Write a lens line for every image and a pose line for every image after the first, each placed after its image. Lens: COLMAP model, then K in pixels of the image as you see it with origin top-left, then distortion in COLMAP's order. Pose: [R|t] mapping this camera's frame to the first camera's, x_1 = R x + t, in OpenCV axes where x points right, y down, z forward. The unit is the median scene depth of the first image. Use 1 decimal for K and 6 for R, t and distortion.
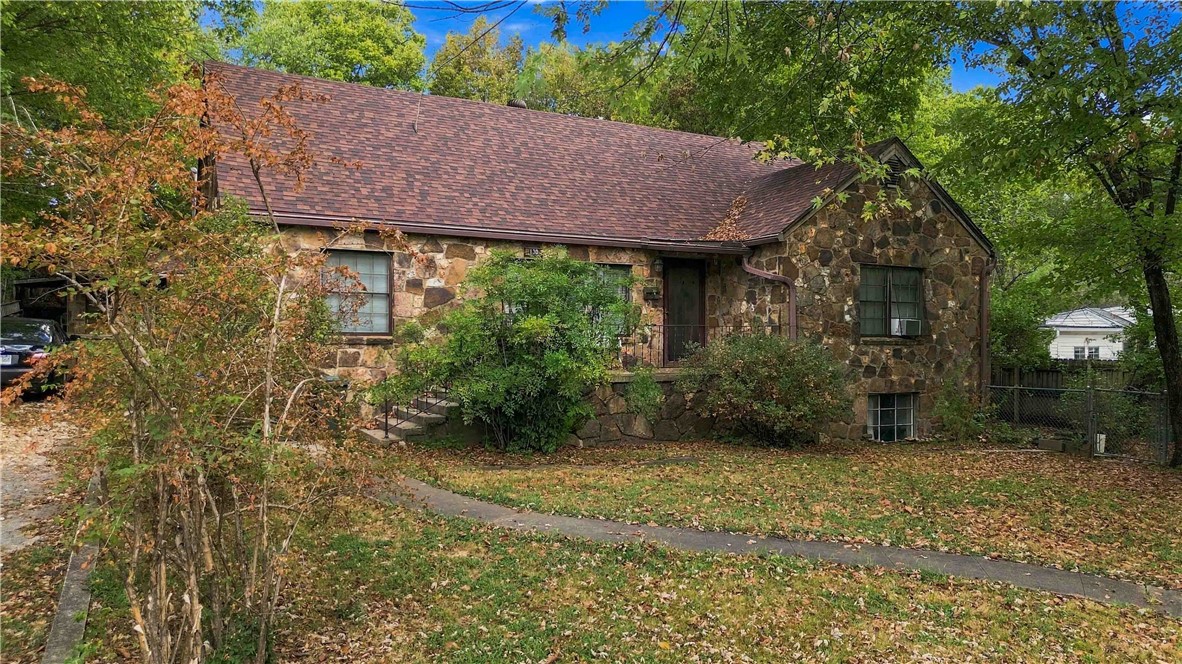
lens RADIAL K [[858.0, 0, 594.2], [0, 858.0, 331.5], [0, 0, 1]] dist [0.133688, -0.104496]
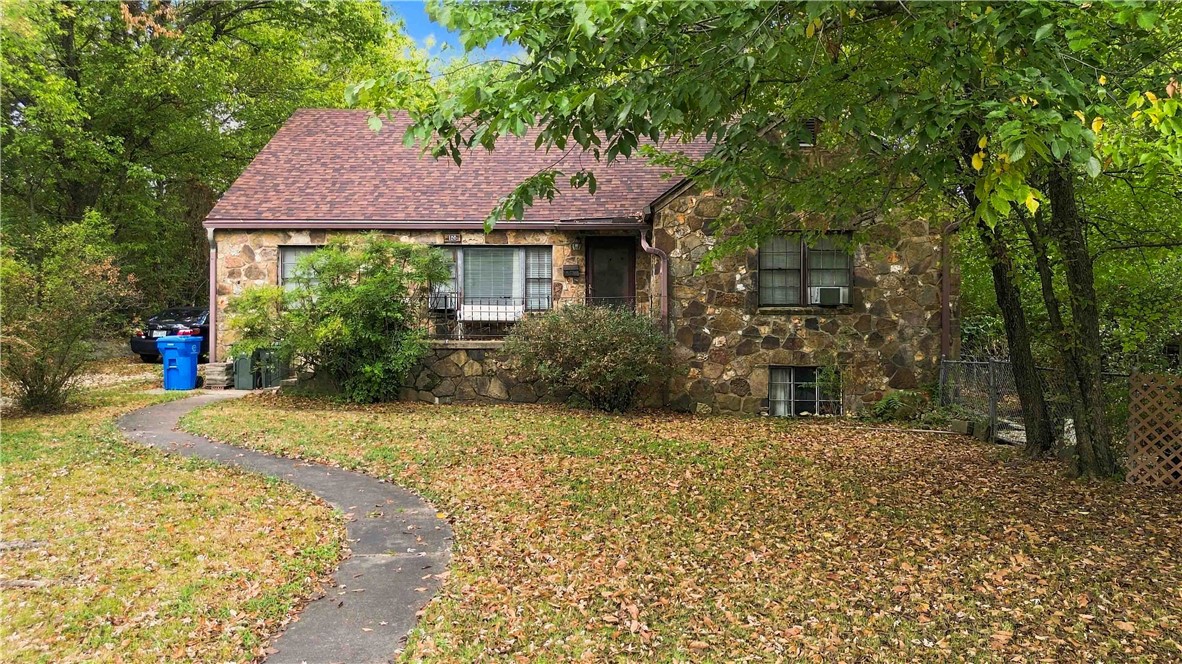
lens RADIAL K [[858.0, 0, 594.2], [0, 858.0, 331.5], [0, 0, 1]] dist [0.133688, -0.104496]
pose [[0.865812, -0.007083, -0.500320, 0.634912], [0.009174, 0.999956, 0.001719, 0.030889], [0.500286, -0.006078, 0.865839, 0.080604]]
